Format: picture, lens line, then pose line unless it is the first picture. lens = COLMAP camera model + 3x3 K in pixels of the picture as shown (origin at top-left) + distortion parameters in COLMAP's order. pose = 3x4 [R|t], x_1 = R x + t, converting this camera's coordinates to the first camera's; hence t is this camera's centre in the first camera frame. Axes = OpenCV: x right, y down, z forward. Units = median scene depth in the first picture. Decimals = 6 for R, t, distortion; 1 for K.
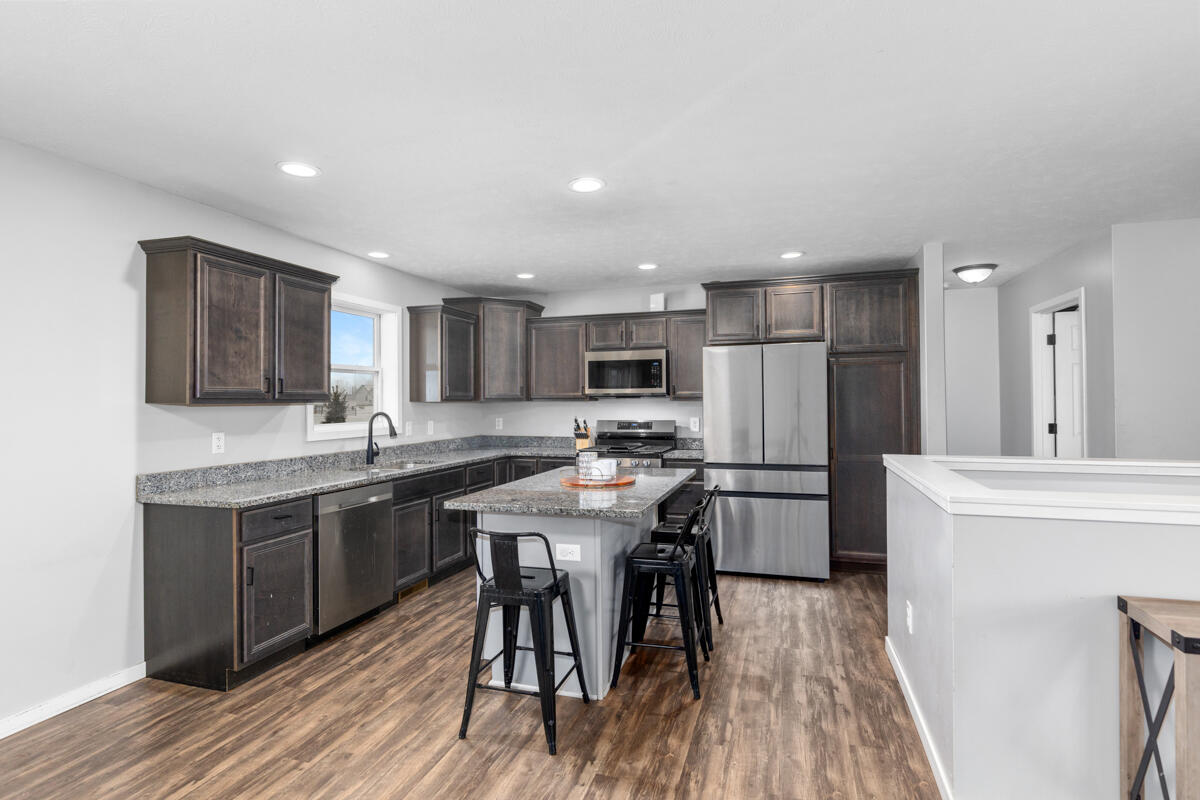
lens RADIAL K [[604.4, 0, 598.2], [0, 604.4, 398.8], [0, 0, 1]] dist [0.006155, 0.000223]
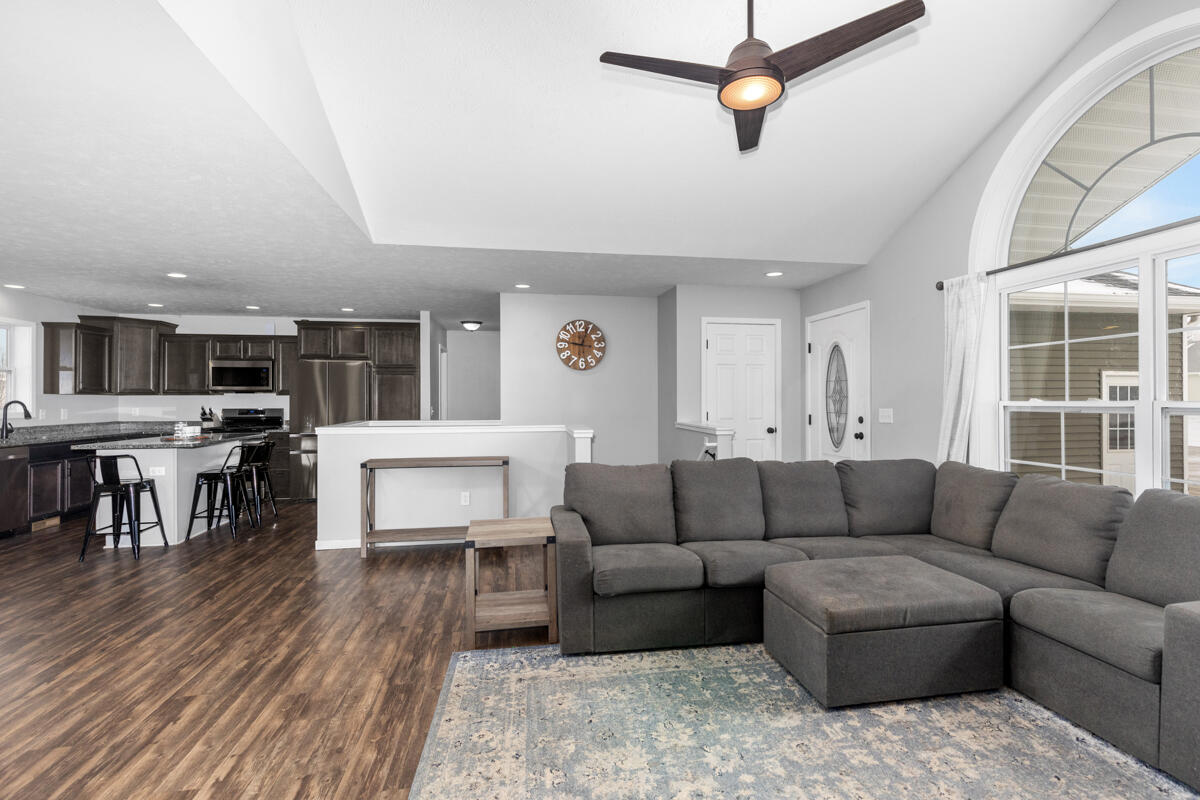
lens RADIAL K [[555.2, 0, 608.8], [0, 555.2, 394.2], [0, 0, 1]] dist [-0.005870, -0.000340]
pose [[0.877517, 0.008694, 0.479468, 0.205536], [-0.005362, 0.999951, -0.008318, 0.009730], [-0.479516, 0.004729, 0.877520, -0.688340]]
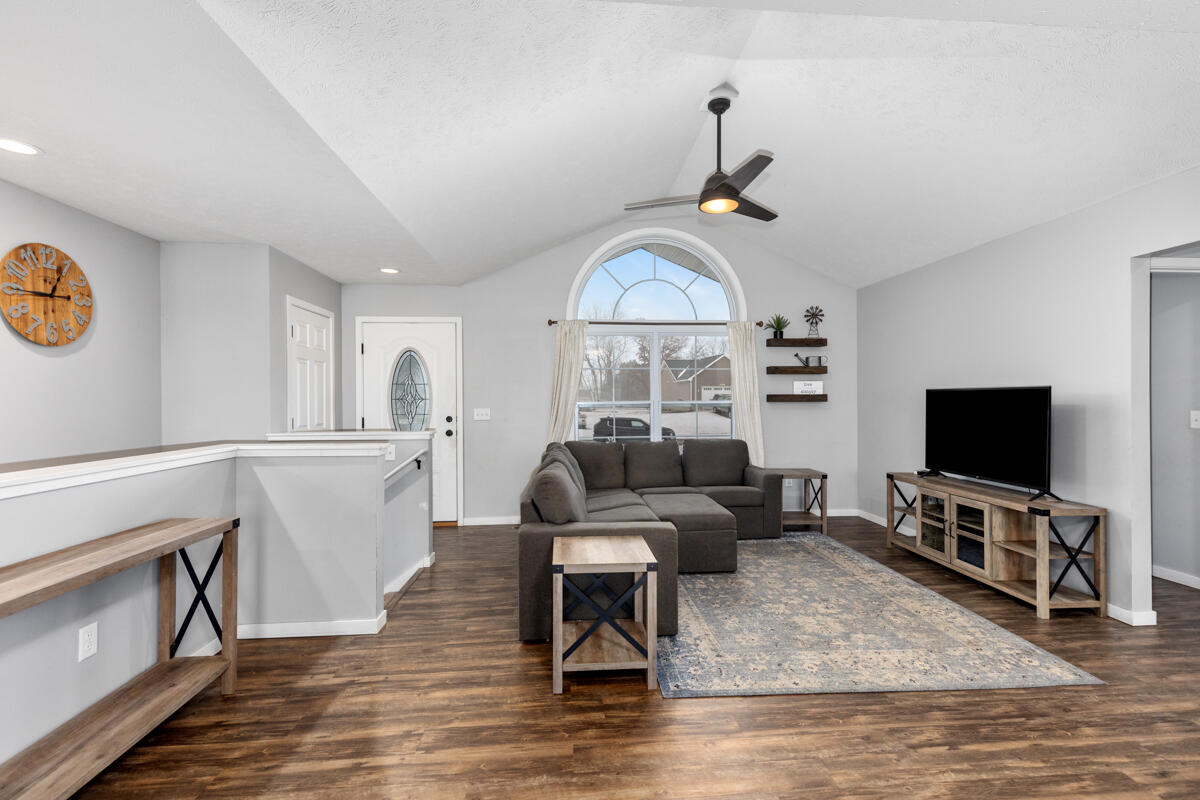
lens RADIAL K [[541.6, 0, 605.9], [0, 541.6, 398.5], [0, 0, 1]] dist [0.007998, -0.000011]
pose [[-0.397768, 0.007628, 0.917455, -0.276190], [0.004971, 0.999969, -0.006159, 0.011894], [-0.917473, 0.002111, -0.397793, 0.681440]]
